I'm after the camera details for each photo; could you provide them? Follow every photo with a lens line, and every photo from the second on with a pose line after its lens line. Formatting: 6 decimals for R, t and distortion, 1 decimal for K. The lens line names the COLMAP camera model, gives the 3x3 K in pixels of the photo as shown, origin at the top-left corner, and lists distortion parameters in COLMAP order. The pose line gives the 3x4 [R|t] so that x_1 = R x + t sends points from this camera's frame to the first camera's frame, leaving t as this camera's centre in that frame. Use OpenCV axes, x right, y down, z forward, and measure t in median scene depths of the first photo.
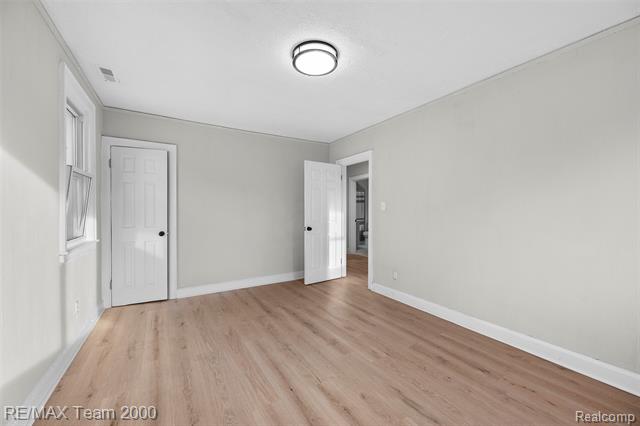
lens RADIAL K [[254.1, 0, 319.2], [0, 254.1, 212.9], [0, 0, 1]] dist [-0.001911, -0.000040]
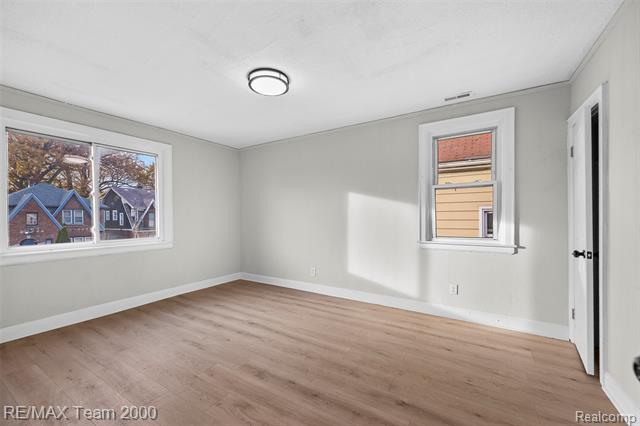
lens RADIAL K [[254.1, 0, 321.3], [0, 254.1, 215.3], [0, 0, 1]] dist [-0.001911, -0.000040]
pose [[-0.893497, 0.000307, -0.449069, 0.259510], [-0.000409, 0.999999, 0.001499, -0.012896], [0.449069, 0.001523, -0.893496, 1.882500]]
